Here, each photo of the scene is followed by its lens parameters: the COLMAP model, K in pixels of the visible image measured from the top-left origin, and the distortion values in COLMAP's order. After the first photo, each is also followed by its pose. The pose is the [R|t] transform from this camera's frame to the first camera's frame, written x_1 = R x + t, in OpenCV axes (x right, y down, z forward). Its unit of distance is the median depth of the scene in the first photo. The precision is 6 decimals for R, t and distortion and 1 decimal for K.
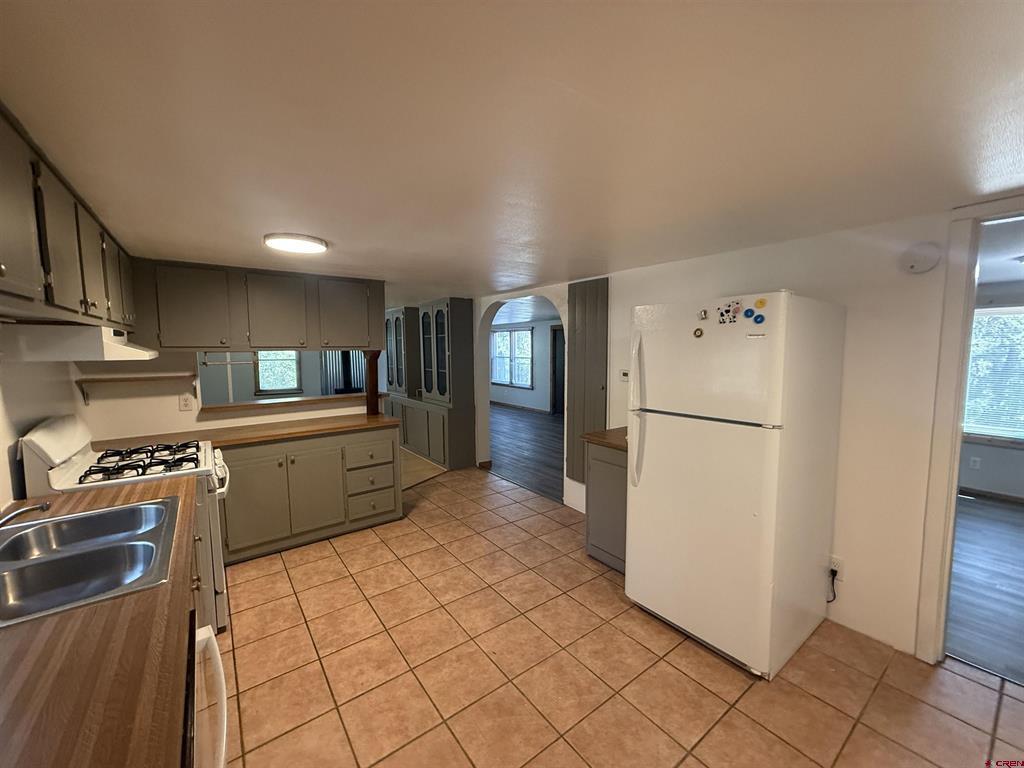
lens RADIAL K [[410.1, 0, 509.9], [0, 410.1, 384.4], [0, 0, 1]] dist [0.002044, -0.000012]
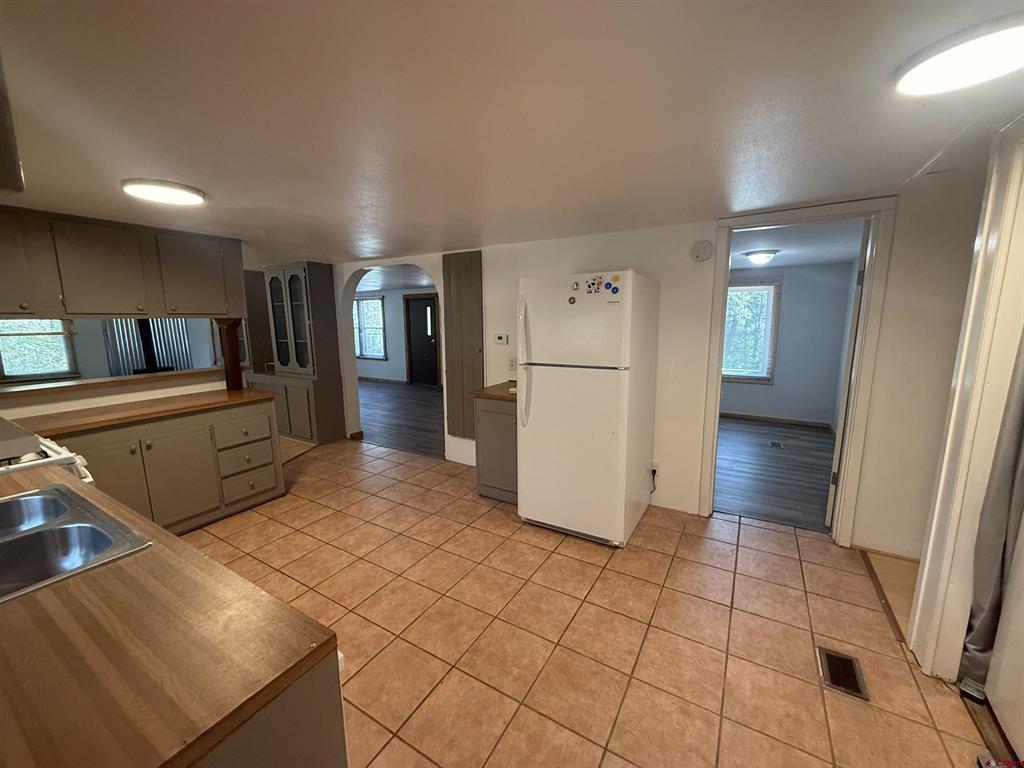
lens RADIAL K [[410.1, 0, 509.1], [0, 410.1, 384.0], [0, 0, 1]] dist [0.002044, -0.000012]
pose [[0.925541, -0.064844, 0.373053, -0.182884], [0.039042, 0.996319, 0.076317, 0.024839], [-0.376628, -0.056070, 0.924666, -0.108075]]
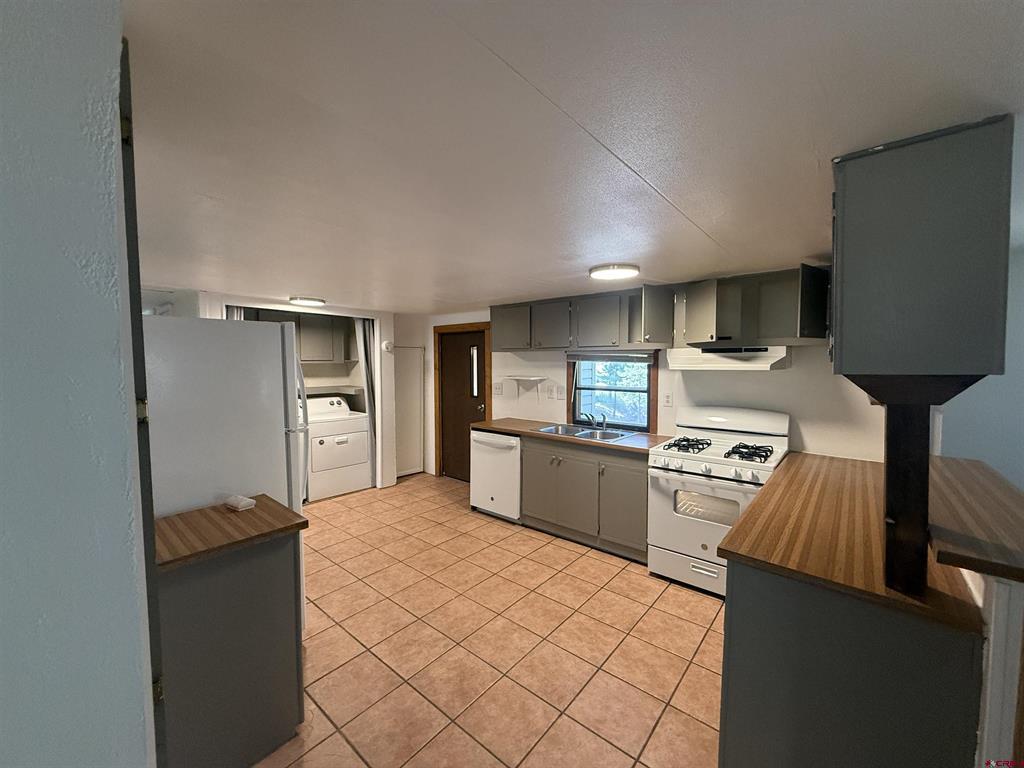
lens RADIAL K [[410.1, 0, 509.8], [0, 410.1, 382.5], [0, 0, 1]] dist [0.002044, -0.000012]
pose [[-0.973741, 0.018844, -0.226877, 0.032615], [-0.014310, 0.989532, 0.143605, -0.188618], [0.227208, 0.143080, -0.963278, 1.981916]]
